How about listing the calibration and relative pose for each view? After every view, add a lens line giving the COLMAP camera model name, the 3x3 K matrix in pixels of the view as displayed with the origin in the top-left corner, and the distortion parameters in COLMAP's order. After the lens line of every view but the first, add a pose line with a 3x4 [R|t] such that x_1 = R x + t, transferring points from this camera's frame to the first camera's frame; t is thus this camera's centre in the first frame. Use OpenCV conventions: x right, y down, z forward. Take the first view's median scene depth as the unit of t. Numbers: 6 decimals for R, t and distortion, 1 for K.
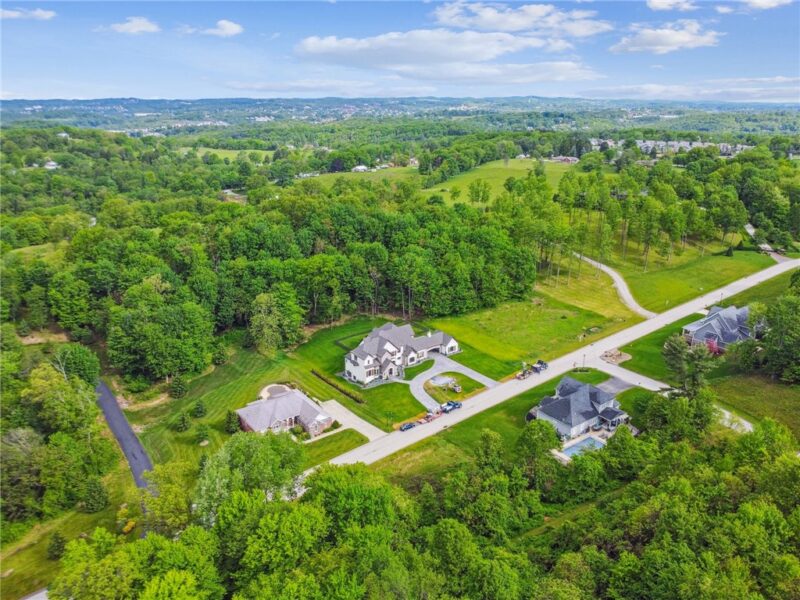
lens RADIAL K [[604.6, 0, 400.0], [0, 604.6, 300.0], [0, 0, 1]] dist [-0.029375, -0.001168]
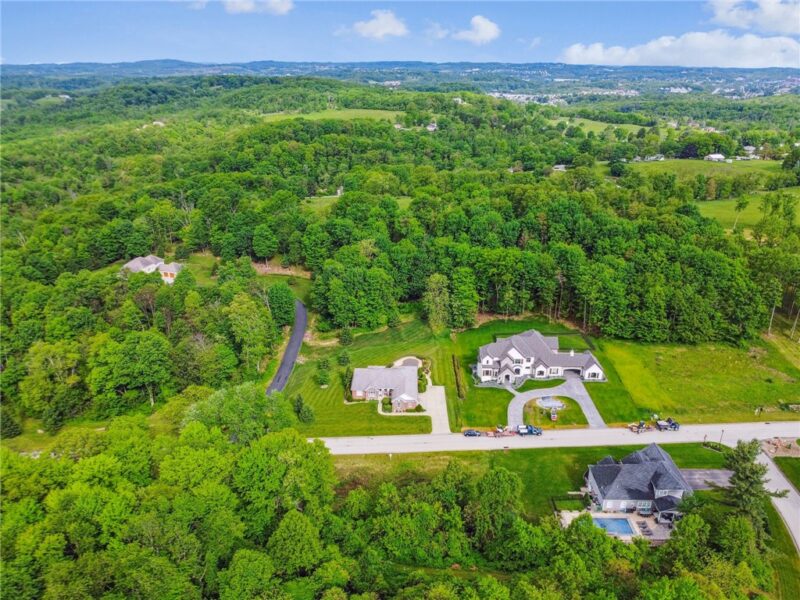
lens RADIAL K [[596.4, 0, 400.0], [0, 596.4, 300.0], [0, 0, 1]] dist [-0.027771, -0.003412]
pose [[0.794711, 0.230598, -0.561479, 0.332032], [-0.199127, 0.972878, 0.117716, -0.077930], [0.573396, 0.018255, 0.819075, 0.090842]]
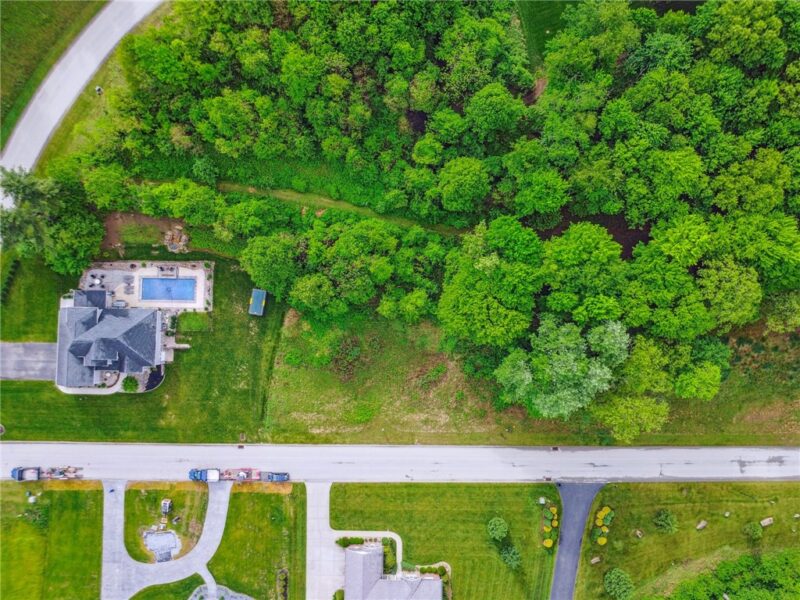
lens RADIAL K [[604.6, 0, 400.0], [0, 604.6, 300.0], [0, 0, 1]] dist [-0.029375, -0.001168]
pose [[-0.795708, -0.604177, 0.042655, -0.006104], [0.200714, -0.196586, 0.959723, -0.366371], [-0.571457, 0.772221, 0.277691, 0.404811]]
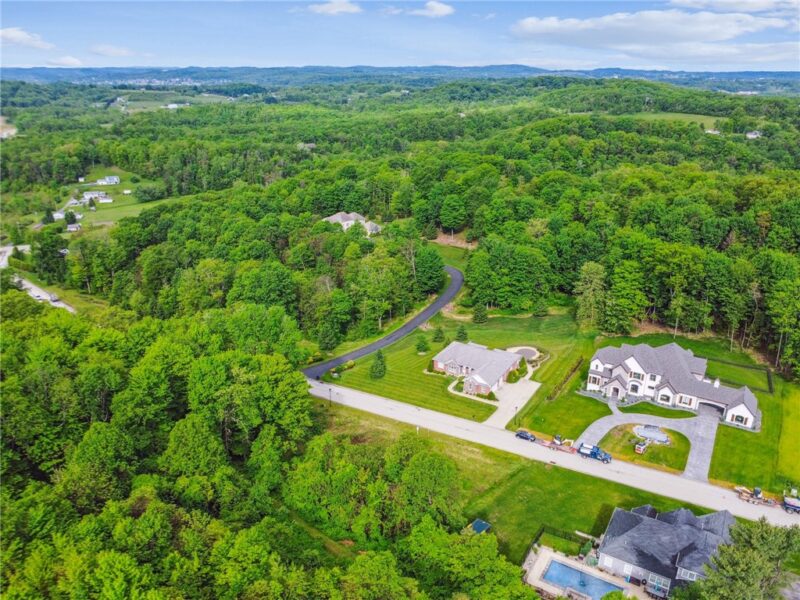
lens RADIAL K [[604.6, 0, 400.0], [0, 604.6, 300.0], [0, 0, 1]] dist [-0.029375, -0.001168]
pose [[0.378263, 0.339100, -0.861353, 0.468241], [-0.304989, 0.924190, 0.229902, -0.078492], [0.874013, 0.175740, 0.453008, 0.348779]]
